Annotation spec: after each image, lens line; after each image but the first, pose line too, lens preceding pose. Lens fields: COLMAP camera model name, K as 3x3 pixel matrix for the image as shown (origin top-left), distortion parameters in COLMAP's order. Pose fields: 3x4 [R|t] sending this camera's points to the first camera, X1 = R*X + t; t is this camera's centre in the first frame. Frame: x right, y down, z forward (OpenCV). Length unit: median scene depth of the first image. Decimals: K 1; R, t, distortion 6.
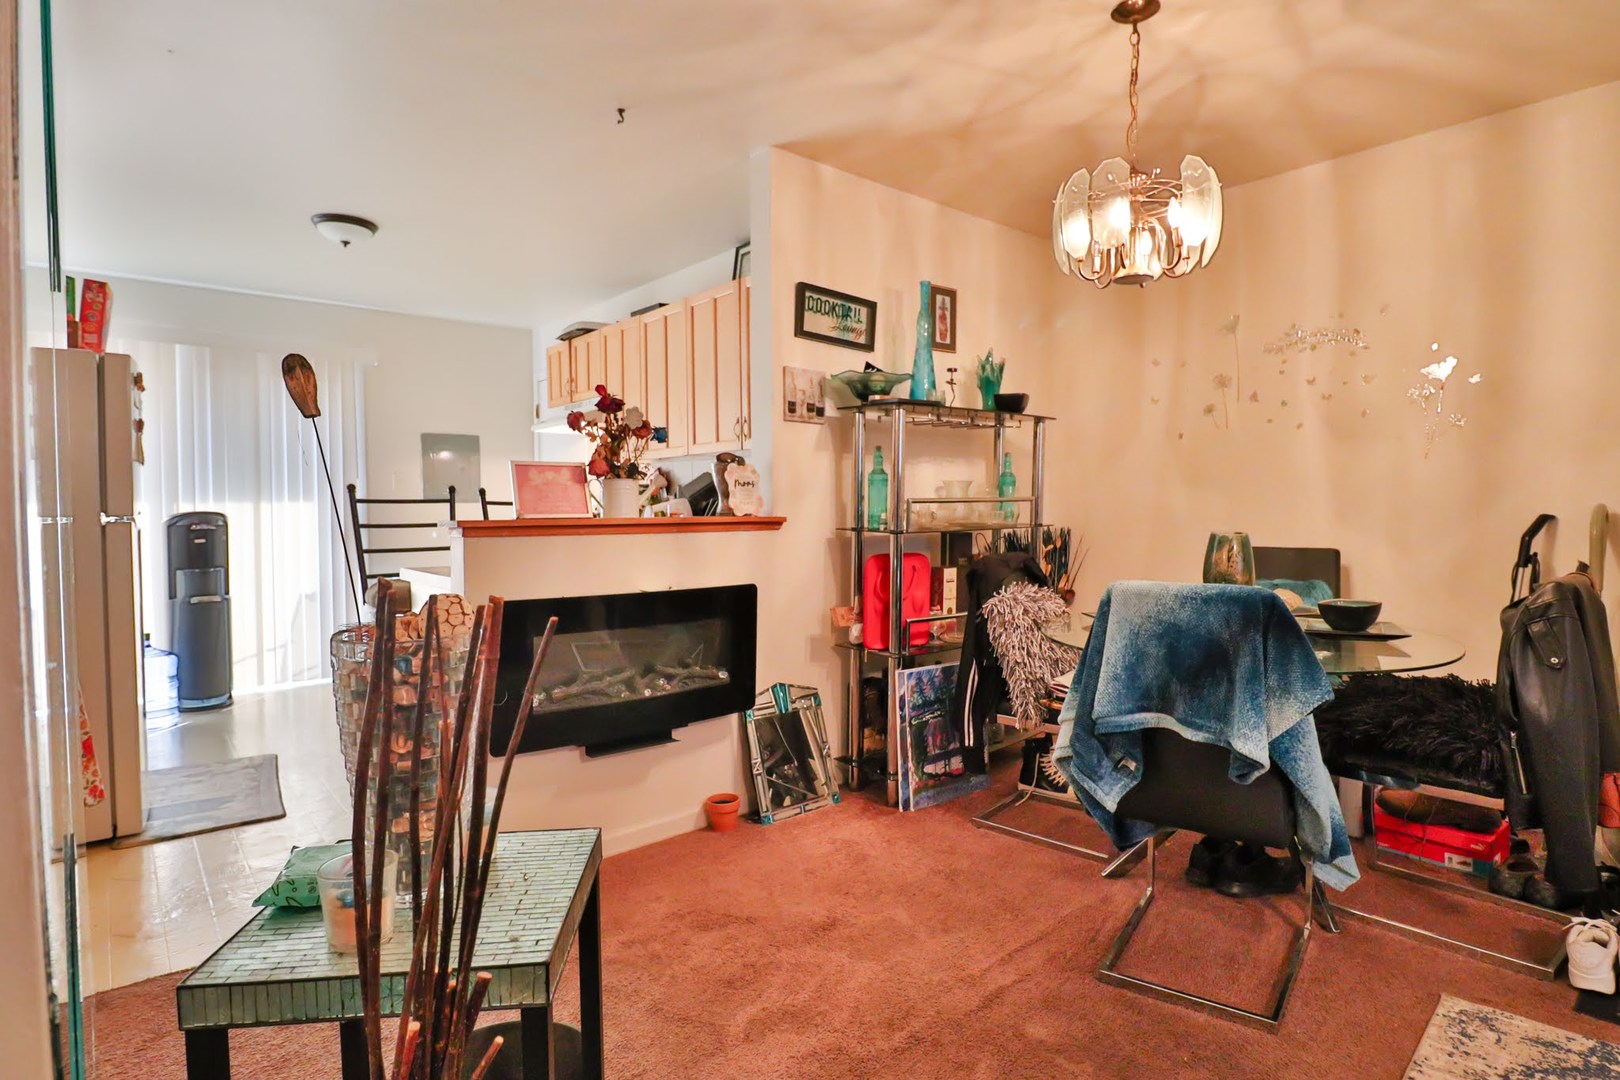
lens RADIAL K [[828.1, 0, 830.6], [0, 828.1, 534.1], [0, 0, 1]] dist [0.002386, -0.015145]
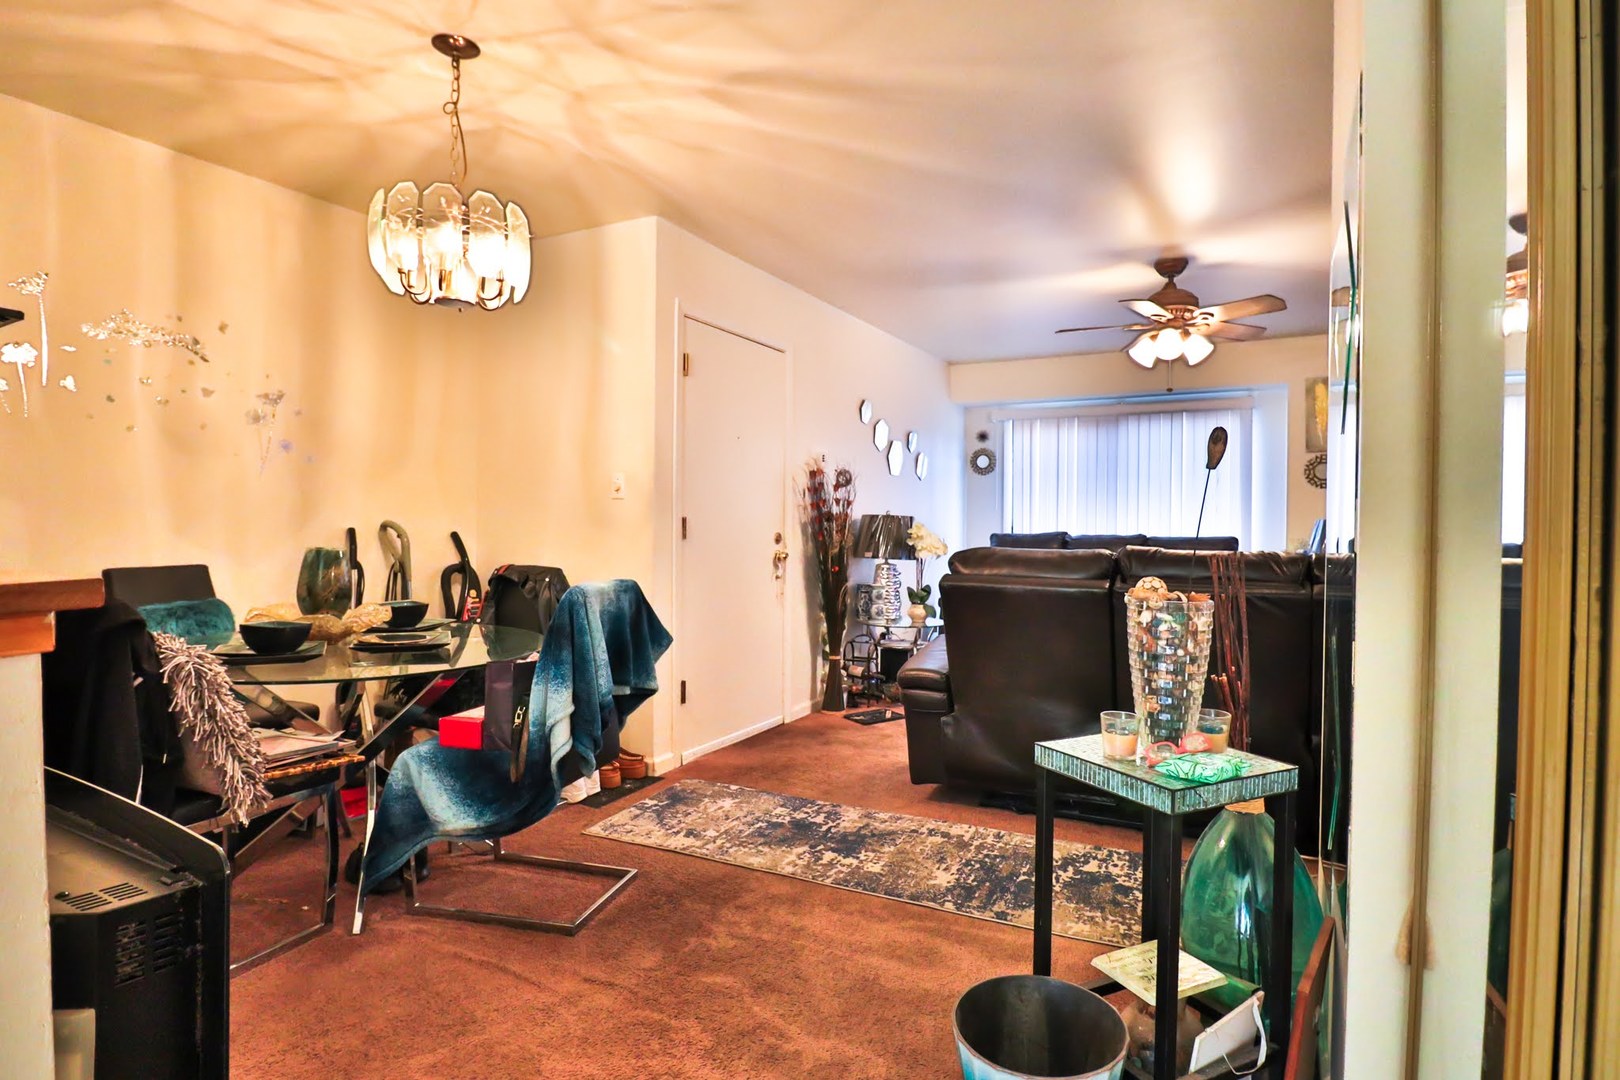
lens RADIAL K [[828.1, 0, 830.6], [0, 828.1, 534.1], [0, 0, 1]] dist [0.002386, -0.015145]
pose [[-0.352630, -0.010570, 0.935703, -0.694277], [0.023218, 0.999530, 0.020041, -0.025828], [-0.935475, 0.028793, -0.352219, 0.838803]]
